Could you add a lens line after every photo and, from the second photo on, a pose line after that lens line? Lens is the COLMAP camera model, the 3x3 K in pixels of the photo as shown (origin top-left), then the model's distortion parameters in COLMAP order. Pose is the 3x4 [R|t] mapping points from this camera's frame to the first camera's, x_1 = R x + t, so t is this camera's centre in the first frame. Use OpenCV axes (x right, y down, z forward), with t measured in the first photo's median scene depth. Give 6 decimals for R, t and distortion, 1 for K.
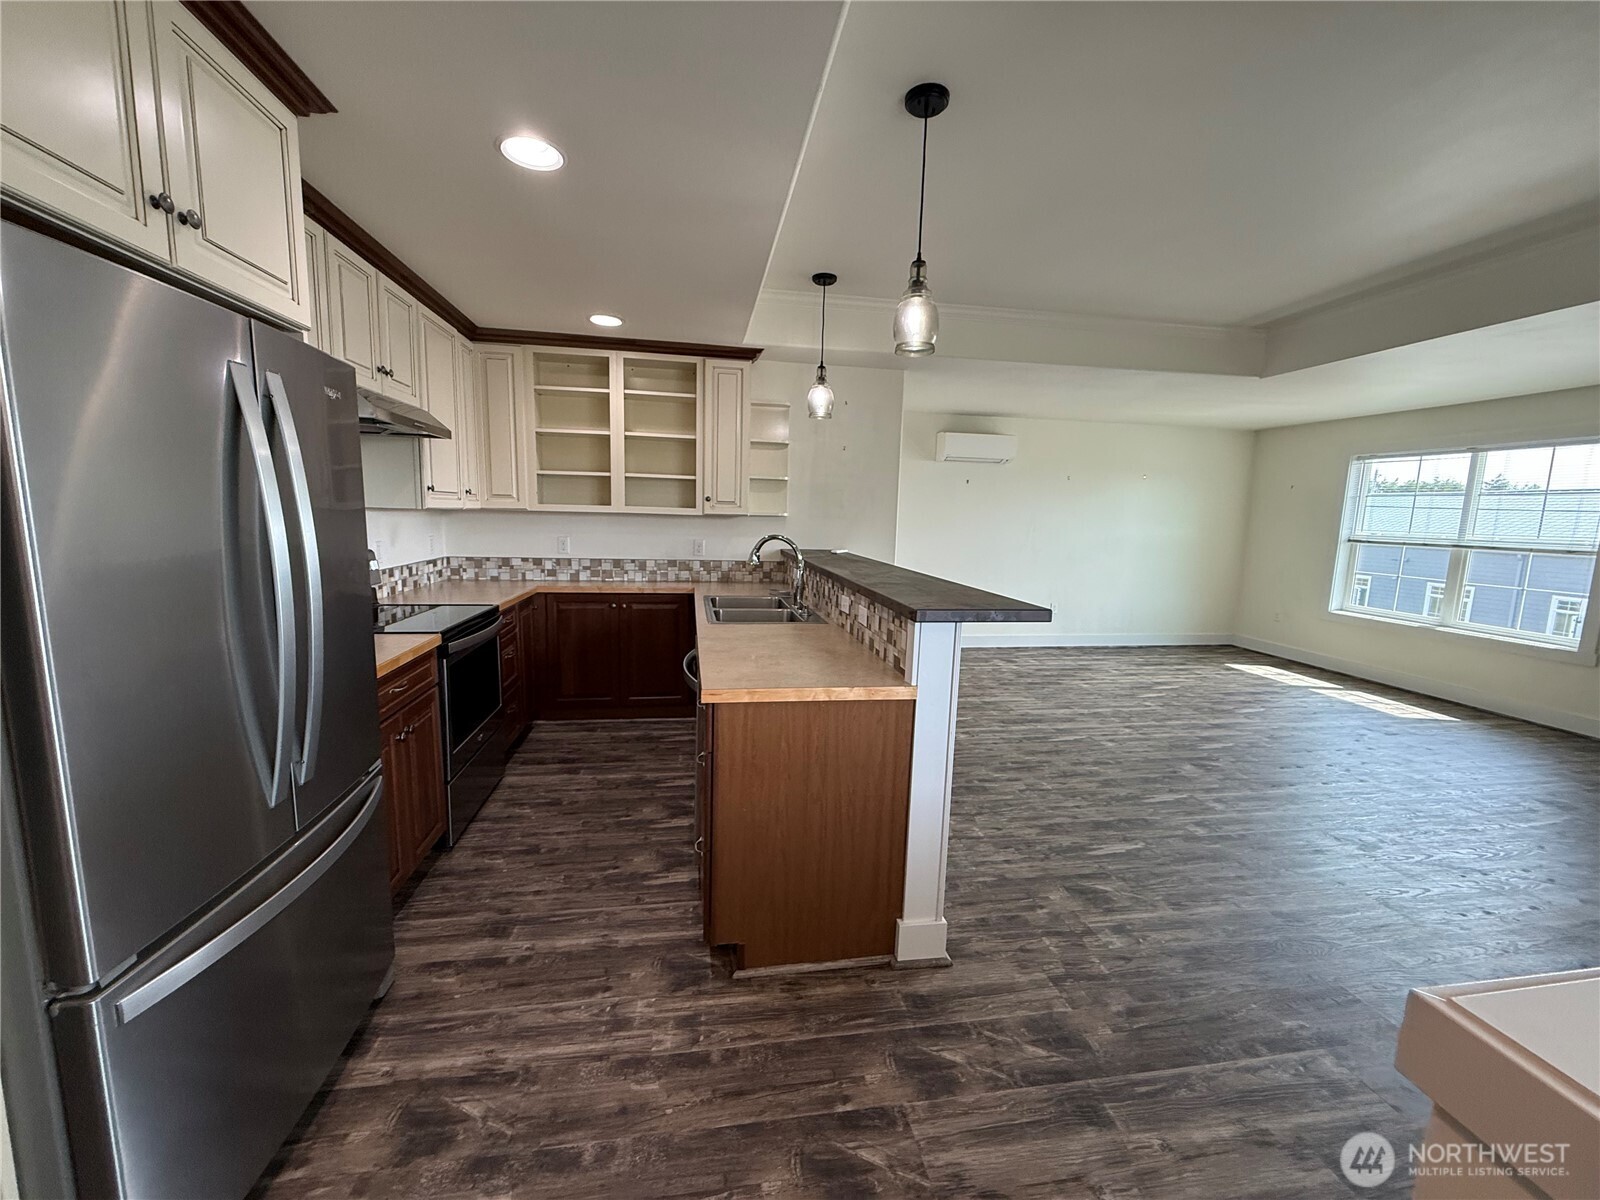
lens RADIAL K [[635.1, 0, 796.2], [0, 635.1, 599.9], [0, 0, 1]] dist [0.000367, 0.000276]
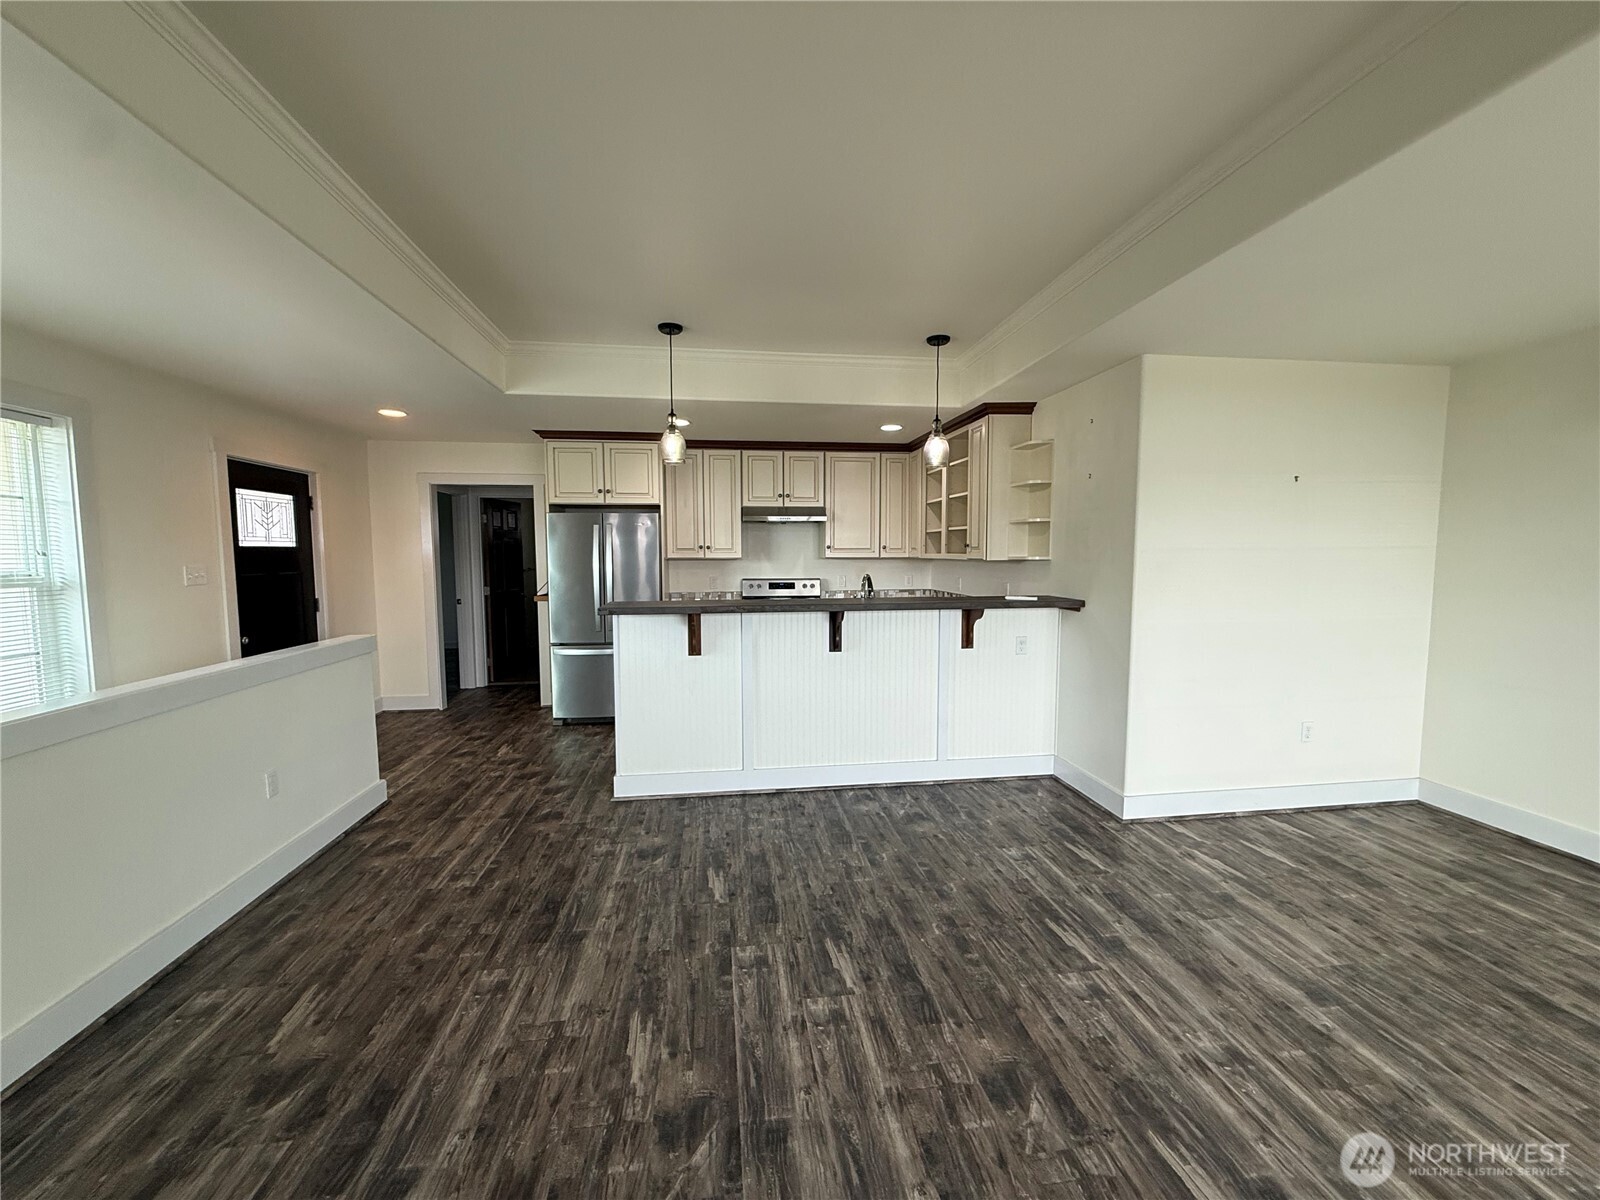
lens RADIAL K [[635.1, 0, 796.2], [0, 635.1, 599.9], [0, 0, 1]] dist [0.000367, 0.000276]
pose [[-0.031849, 0.047561, -0.998360, 1.041457], [-0.136611, 0.989286, 0.051487, -0.082719], [0.990113, 0.138027, -0.025011, 0.769888]]
